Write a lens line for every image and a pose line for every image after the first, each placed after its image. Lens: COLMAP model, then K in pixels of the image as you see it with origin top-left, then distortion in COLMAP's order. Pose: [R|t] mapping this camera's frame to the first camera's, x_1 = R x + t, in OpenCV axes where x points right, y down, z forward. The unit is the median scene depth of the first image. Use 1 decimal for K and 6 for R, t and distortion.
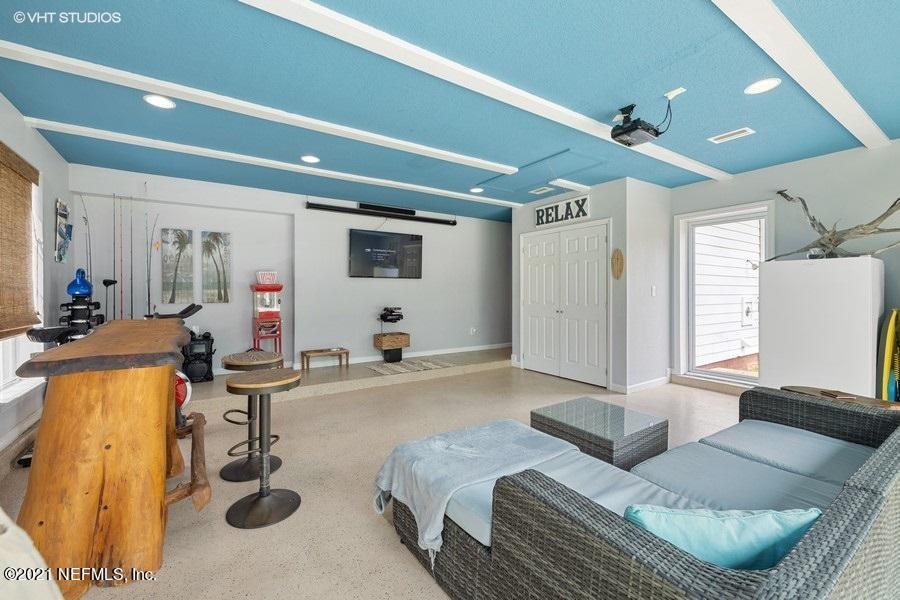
lens RADIAL K [[378.6, 0, 448.0], [0, 378.6, 294.0], [0, 0, 1]] dist [-0.002624, -0.000252]
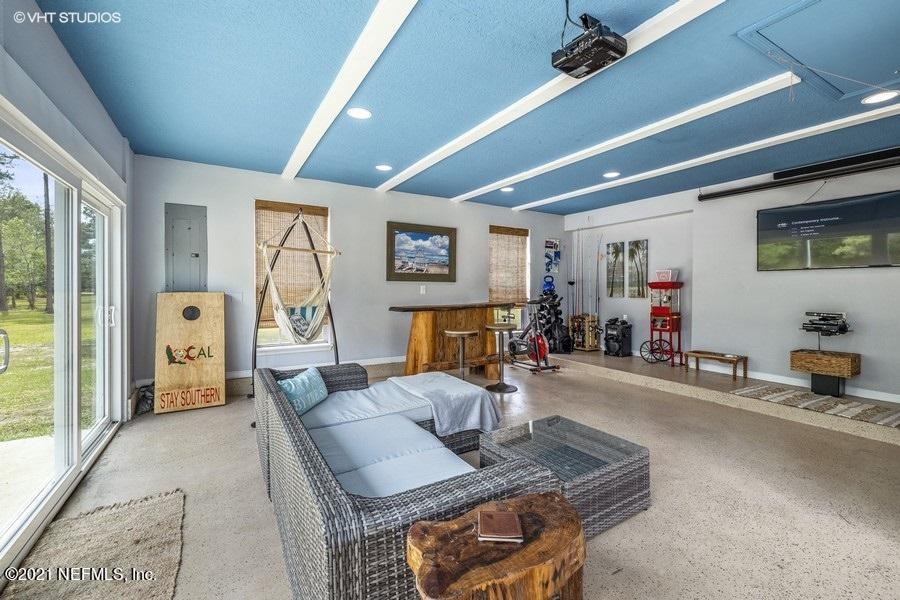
lens RADIAL K [[378.6, 0, 447.3], [0, 378.6, 294.2], [0, 0, 1]] dist [-0.002624, -0.000252]
pose [[-0.039896, 0.016870, -0.999061, 0.646928], [-0.005079, 0.999841, 0.017086, -0.005936], [0.999191, 0.005756, -0.039804, 0.429090]]
